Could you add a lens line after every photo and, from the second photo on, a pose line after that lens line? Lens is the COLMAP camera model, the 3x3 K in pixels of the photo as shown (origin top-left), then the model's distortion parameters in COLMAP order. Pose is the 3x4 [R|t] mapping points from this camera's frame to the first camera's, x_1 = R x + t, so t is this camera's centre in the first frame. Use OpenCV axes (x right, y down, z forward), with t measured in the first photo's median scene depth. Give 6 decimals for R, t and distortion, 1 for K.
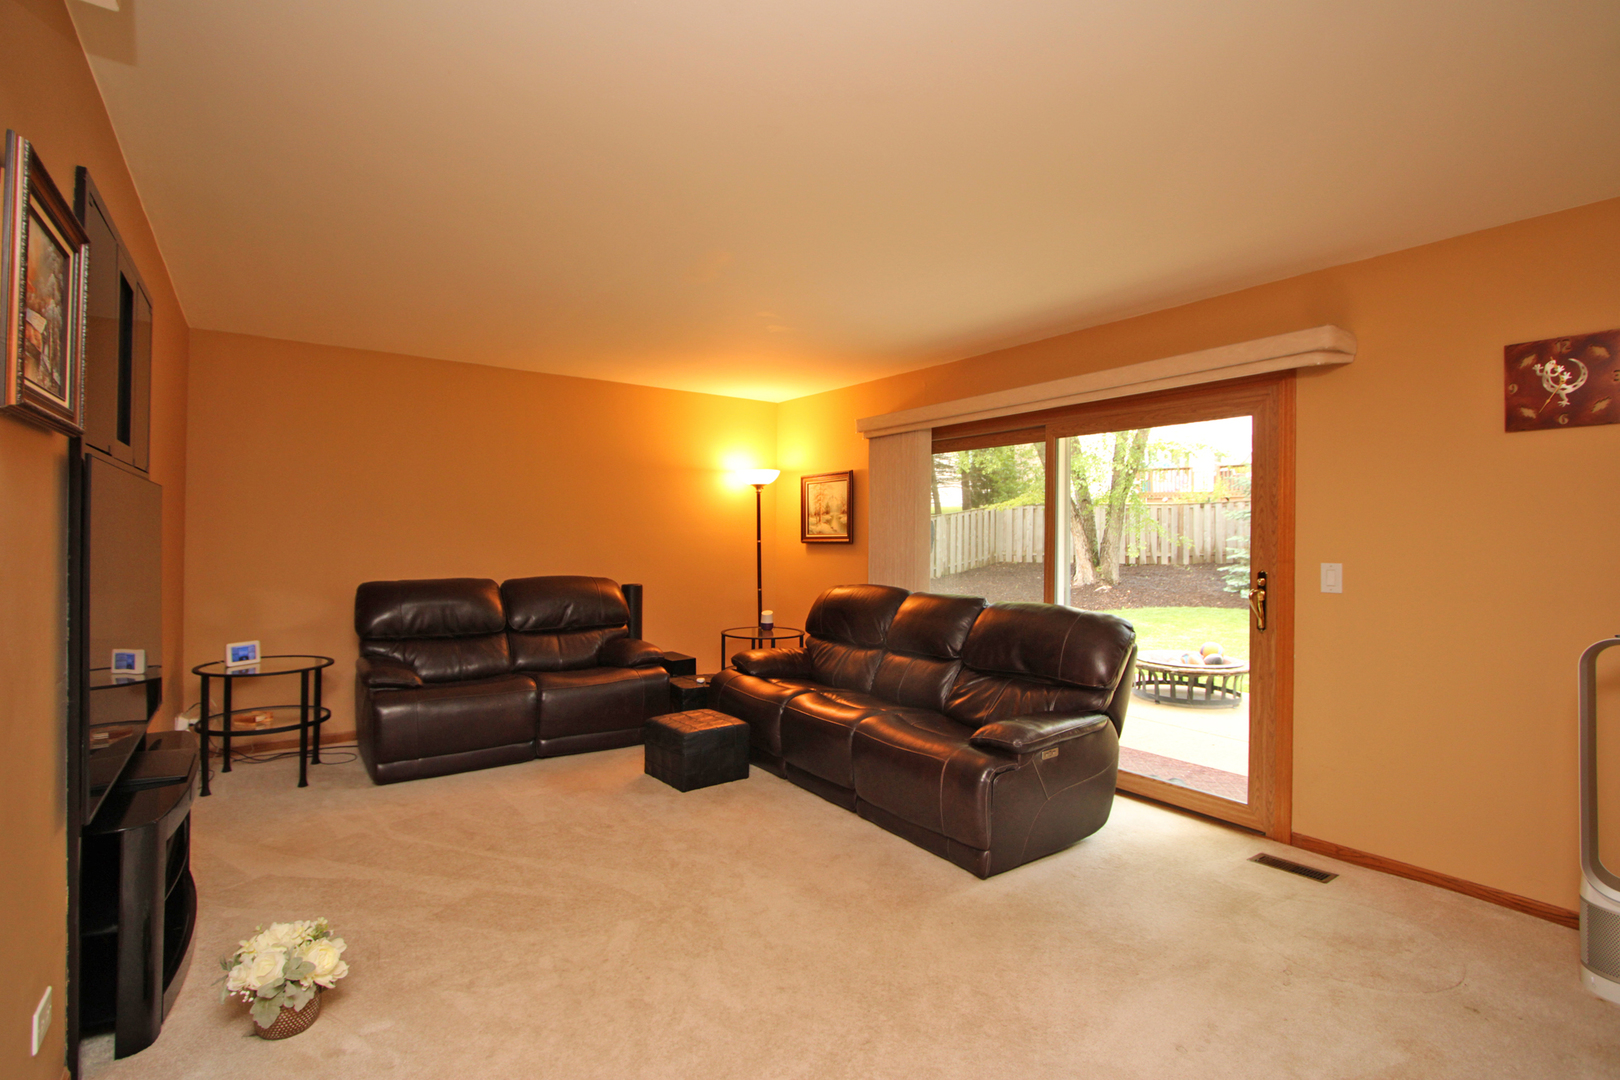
lens RADIAL K [[763.5, 0, 813.1], [0, 763.5, 530.8], [0, 0, 1]] dist [-0.019865, 0.000930]
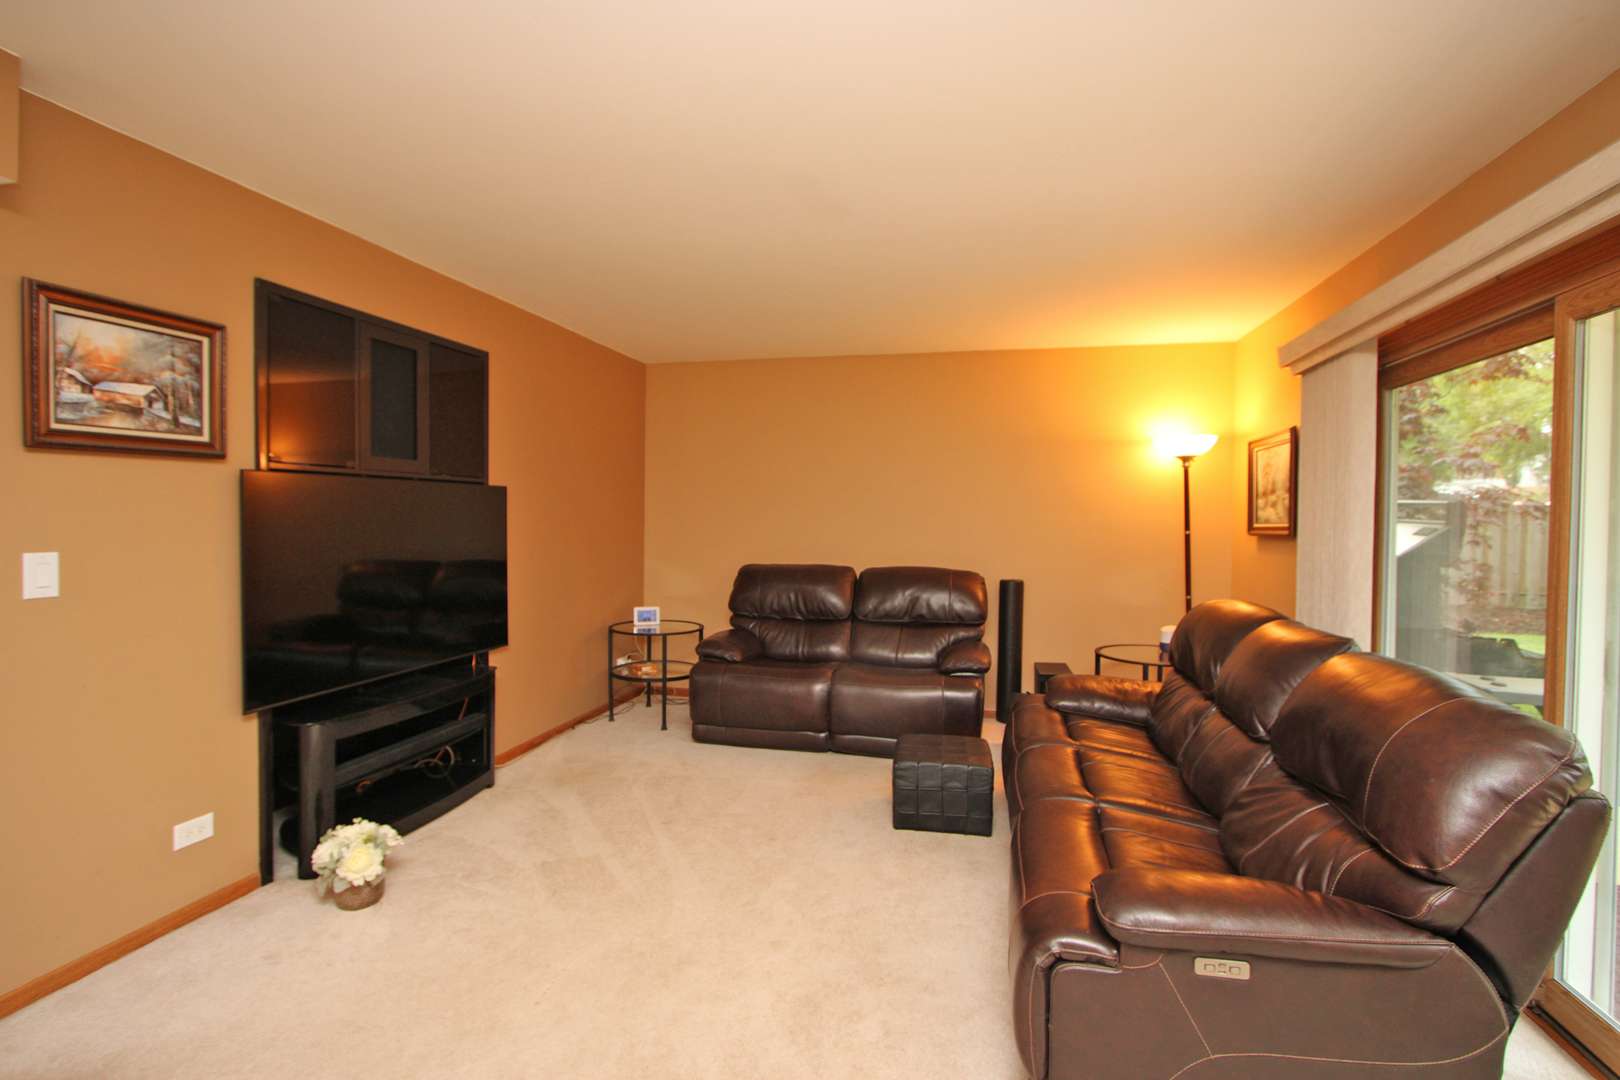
lens RADIAL K [[763.5, 0, 813.1], [0, 763.5, 530.8], [0, 0, 1]] dist [-0.019865, 0.000930]
pose [[0.652227, 0.010516, -0.757951, 0.348462], [0.001744, 0.999880, 0.015373, -0.000077], [0.758022, -0.011348, 0.652131, 0.329764]]
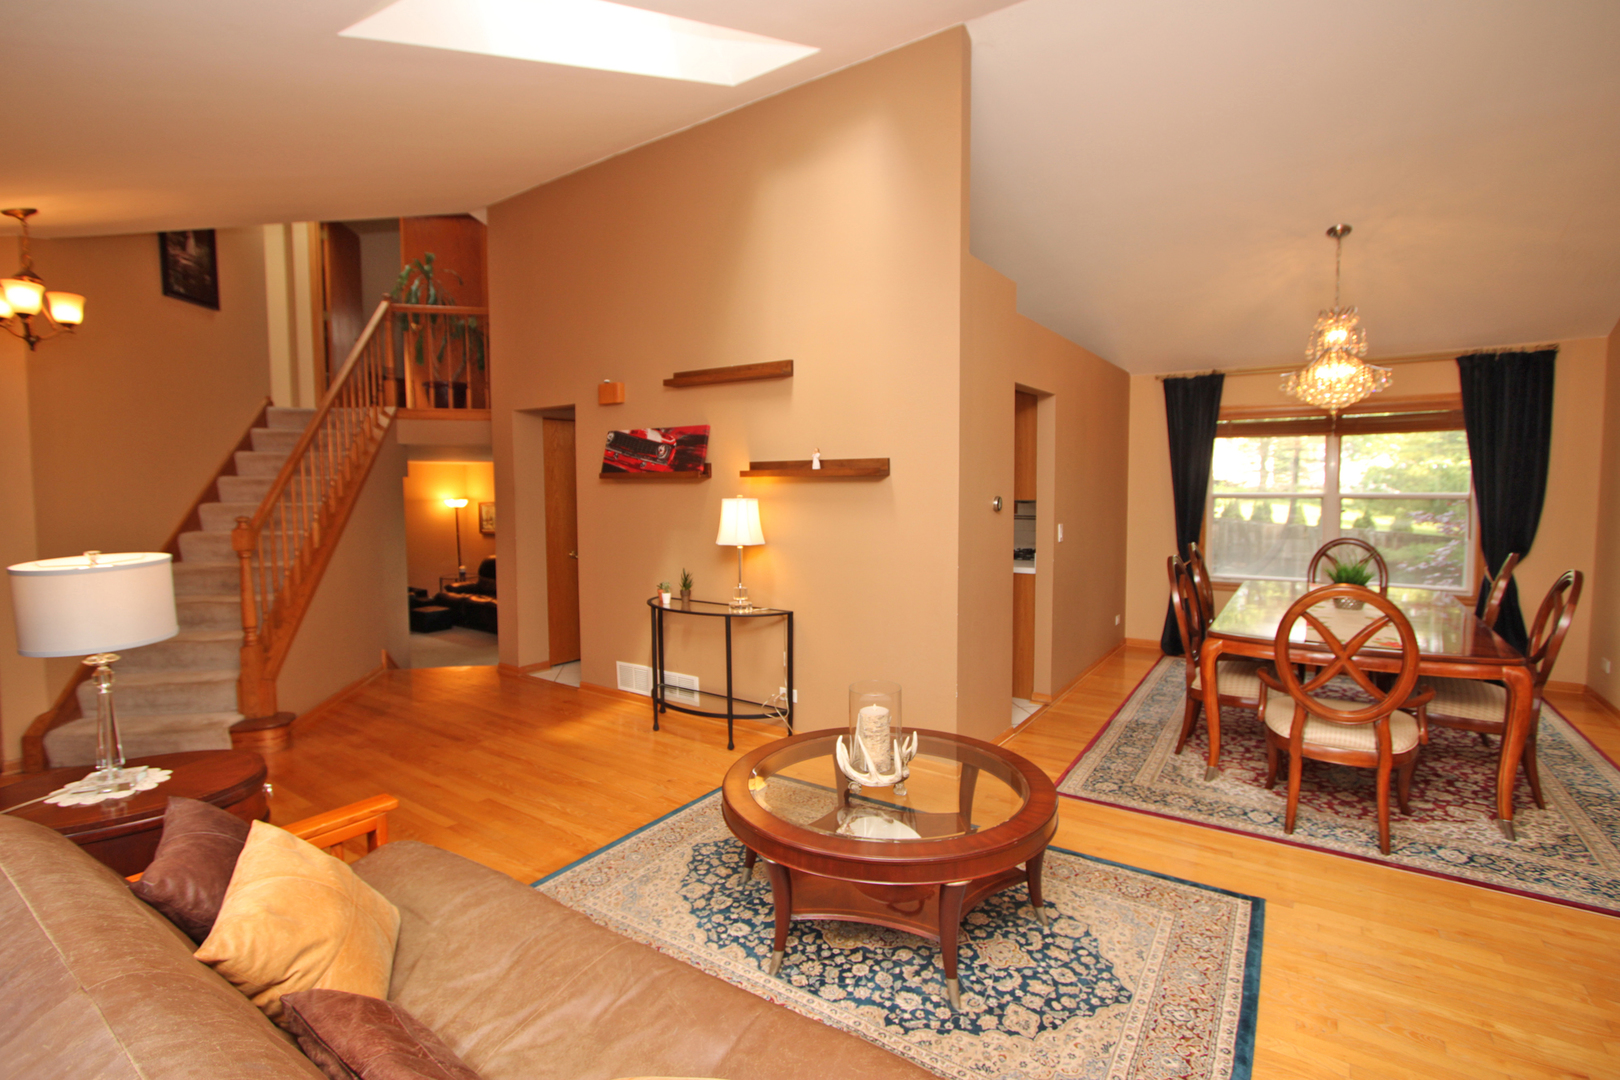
lens RADIAL K [[746.8, 0, 816.5], [0, 746.8, 535.7], [0, 0, 1]] dist [-0.019755, 0.000759]
pose [[0.943795, -0.038298, 0.328305, 0.262733], [0.012850, 0.996765, 0.079336, -0.182634], [-0.330282, -0.070658, 0.941234, -1.758633]]
